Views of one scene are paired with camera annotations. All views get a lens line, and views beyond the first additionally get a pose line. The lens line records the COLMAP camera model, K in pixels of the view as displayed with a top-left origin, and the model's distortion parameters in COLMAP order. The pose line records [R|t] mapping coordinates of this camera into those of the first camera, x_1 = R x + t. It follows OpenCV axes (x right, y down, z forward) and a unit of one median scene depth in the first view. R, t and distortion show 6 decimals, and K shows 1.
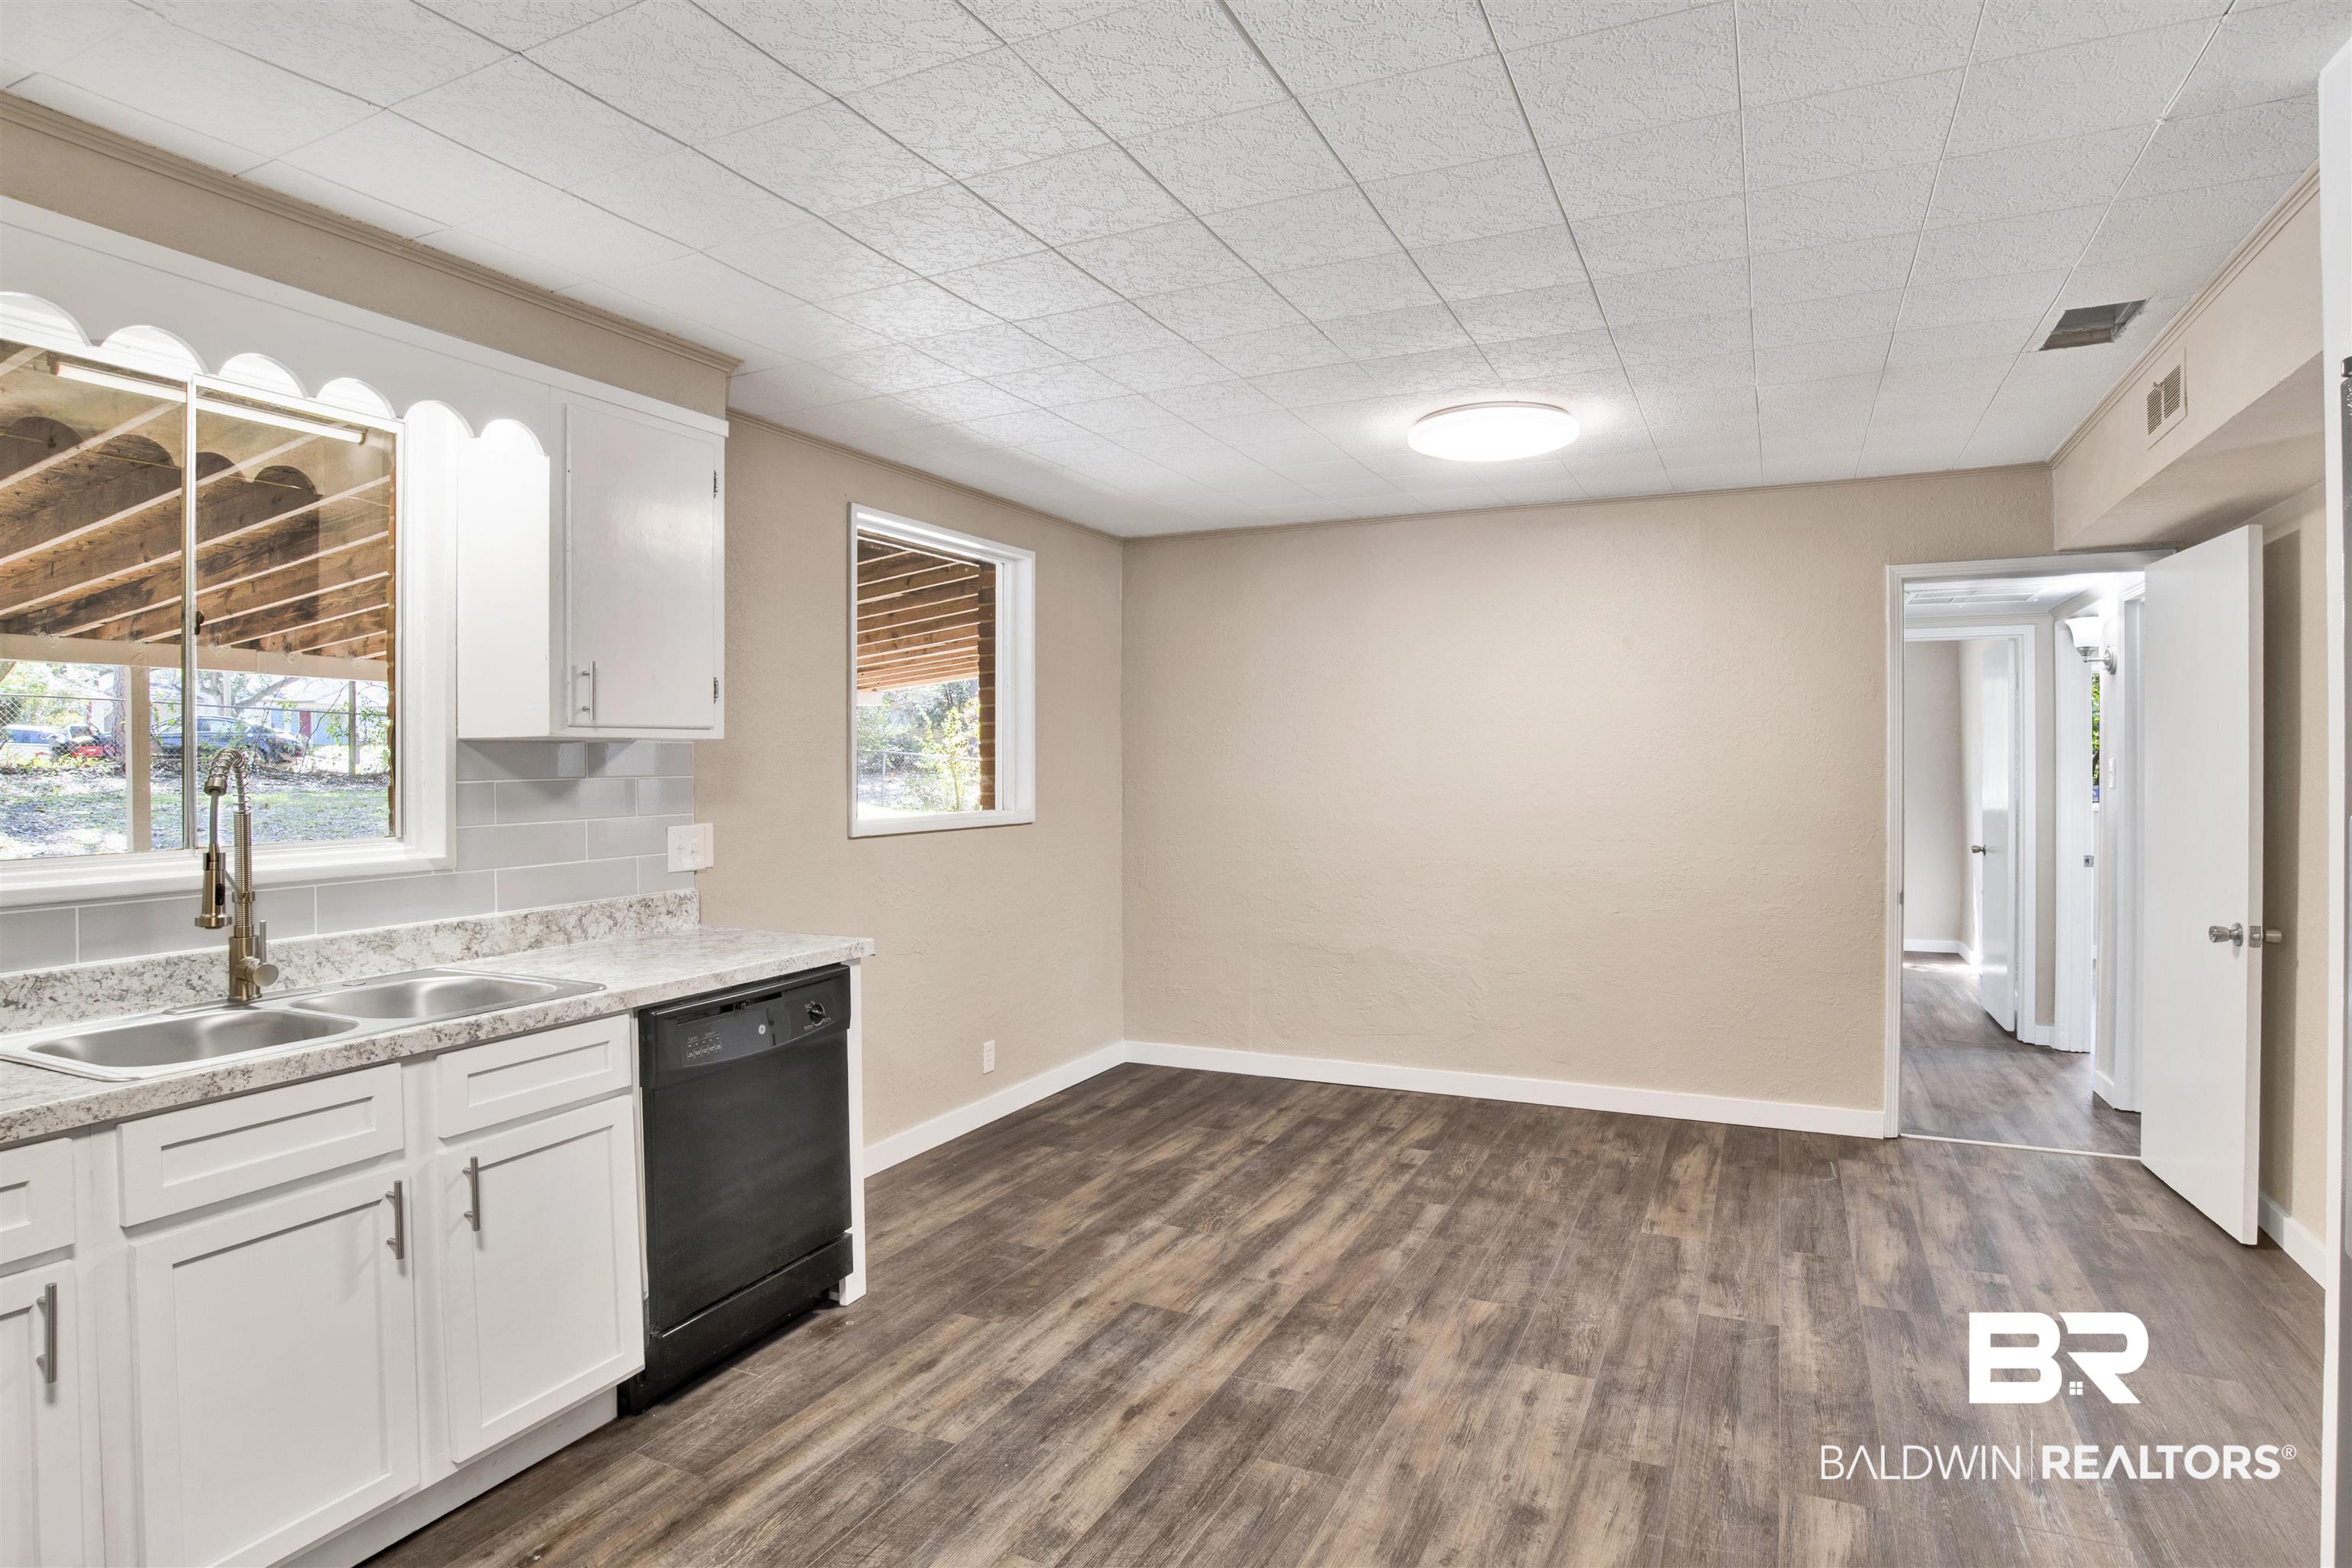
lens RADIAL K [[1240.8, 0, 1171.4], [0, 1240.8, 780.6], [0, 0, 1]] dist [-0.064447, 0.018007]
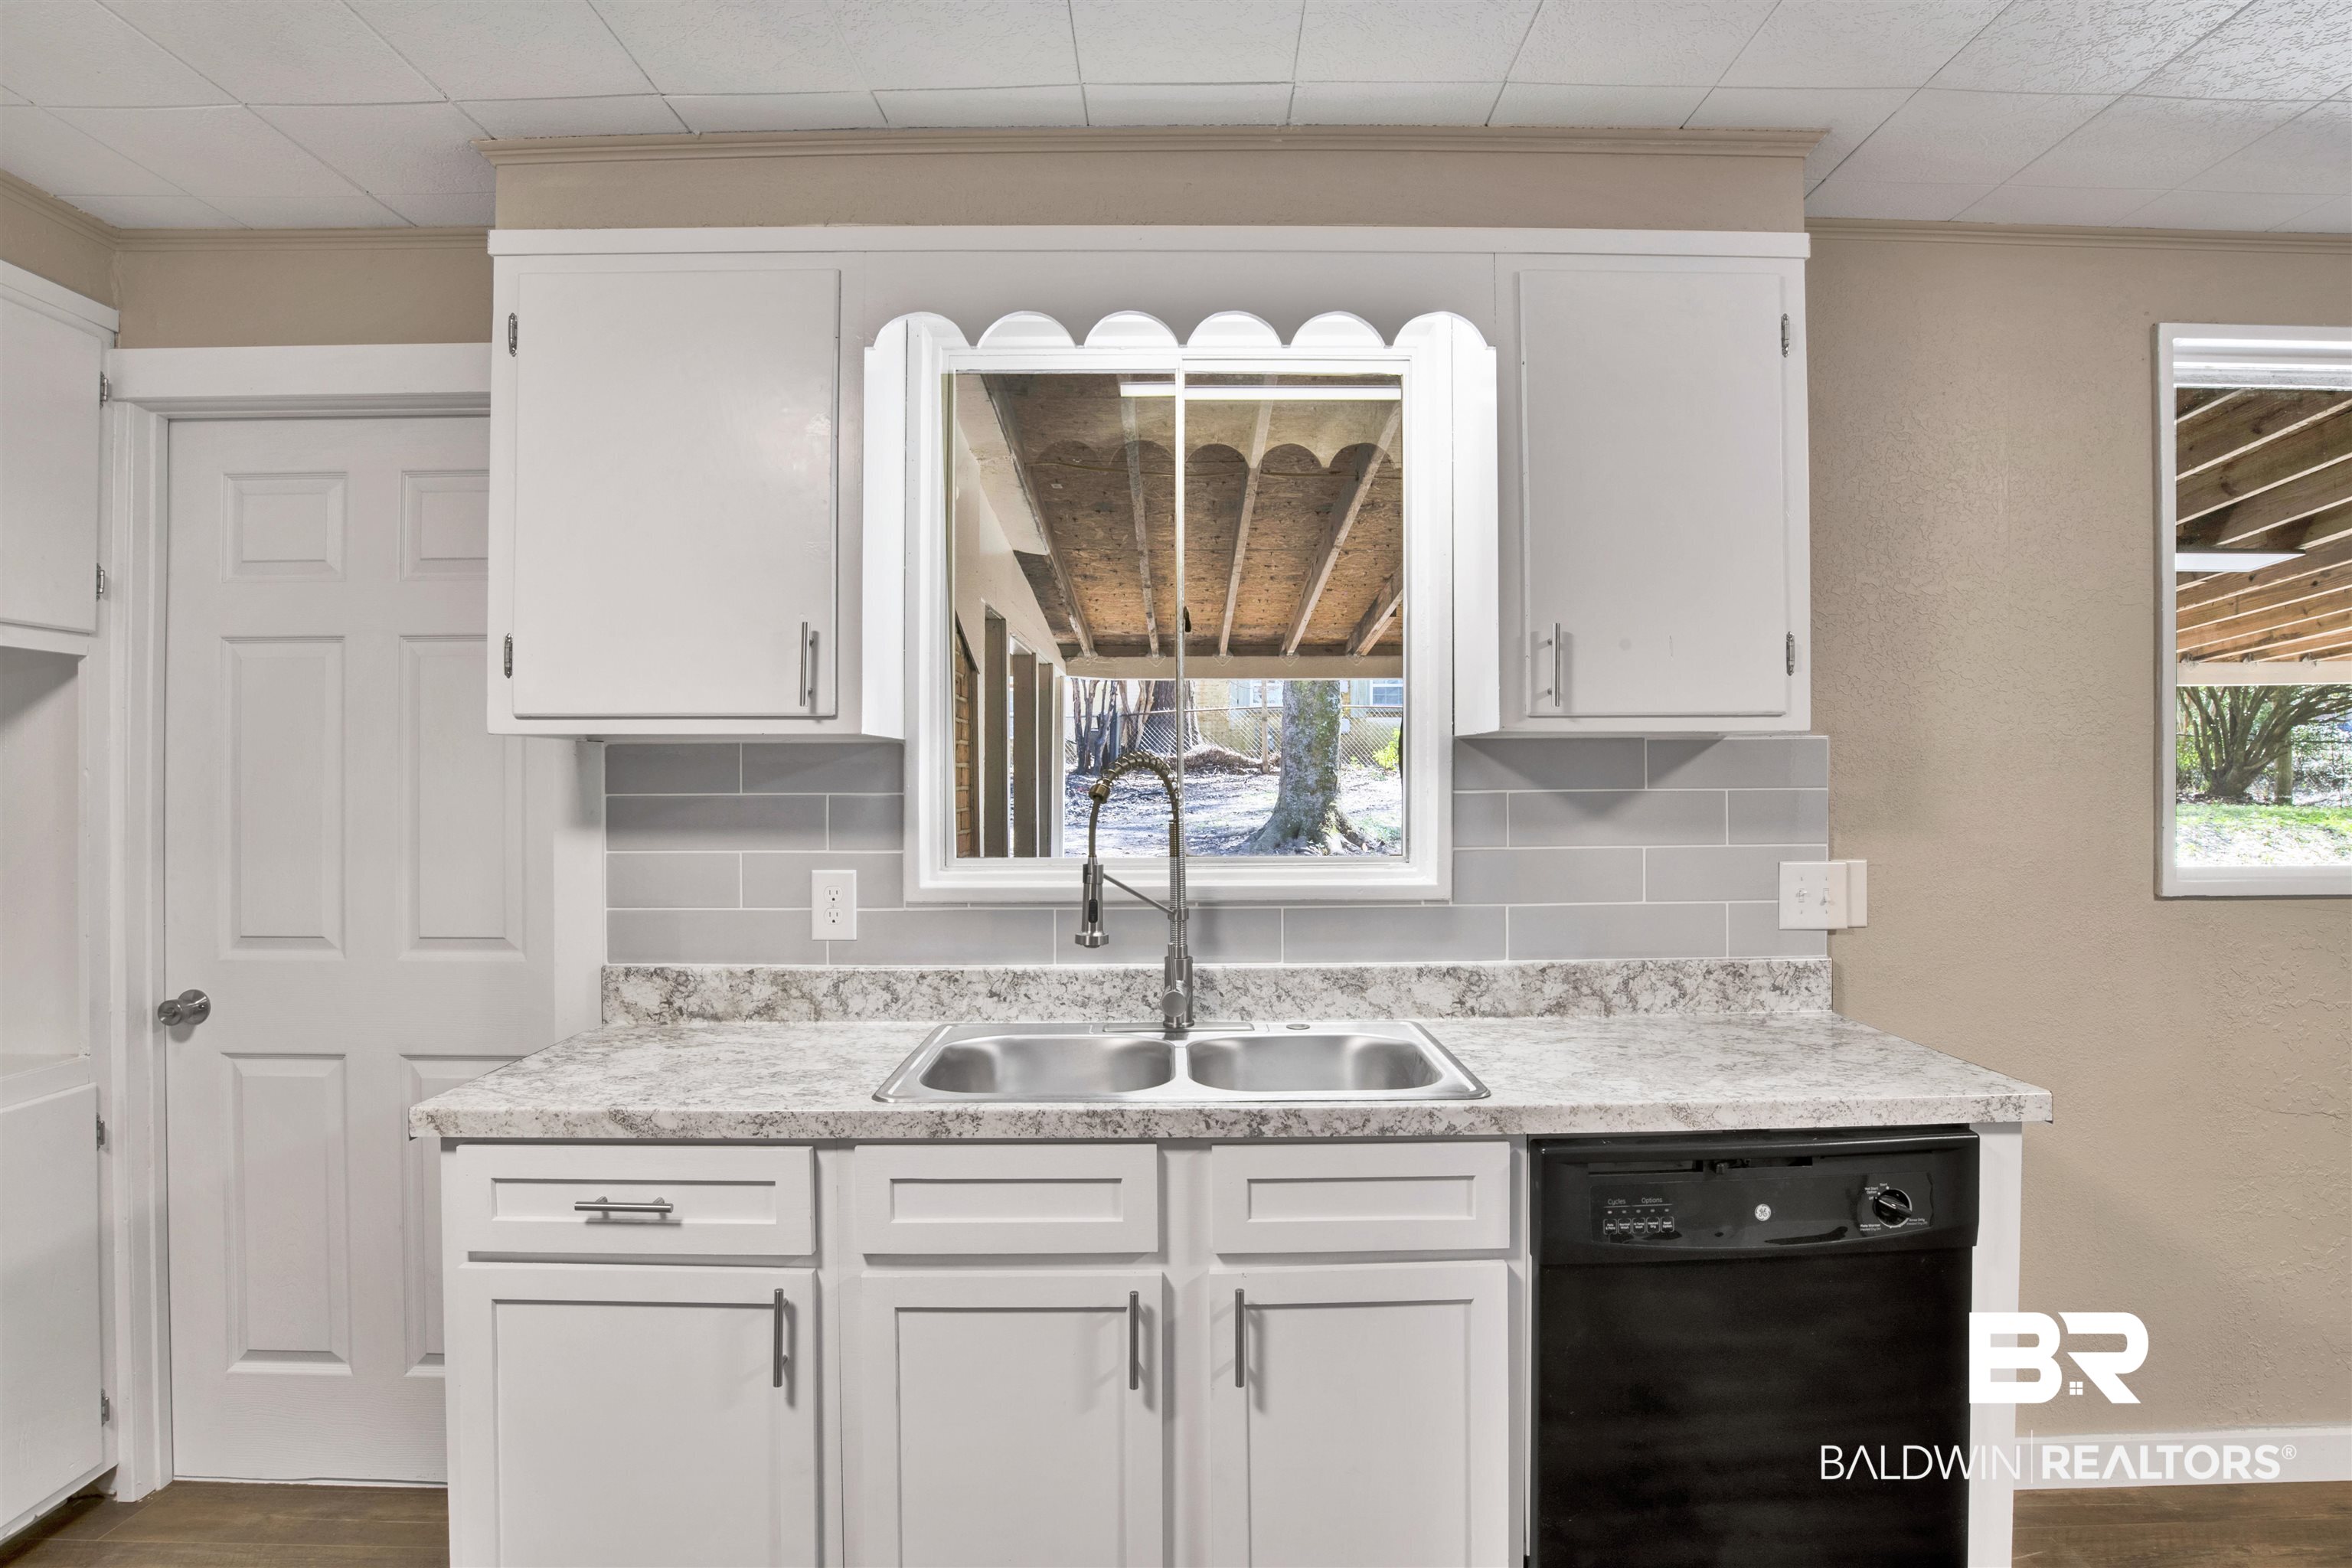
lens RADIAL K [[1300.1, 0, 1191.3], [0, 1300.1, 778.2], [0, 0, 1]] dist [-0.074455, 0.025971]
pose [[0.446508, 0.007236, -0.894750, 0.107257], [-0.013144, 0.999912, 0.001527, -0.007546], [0.894683, 0.011079, 0.446564, 0.525236]]
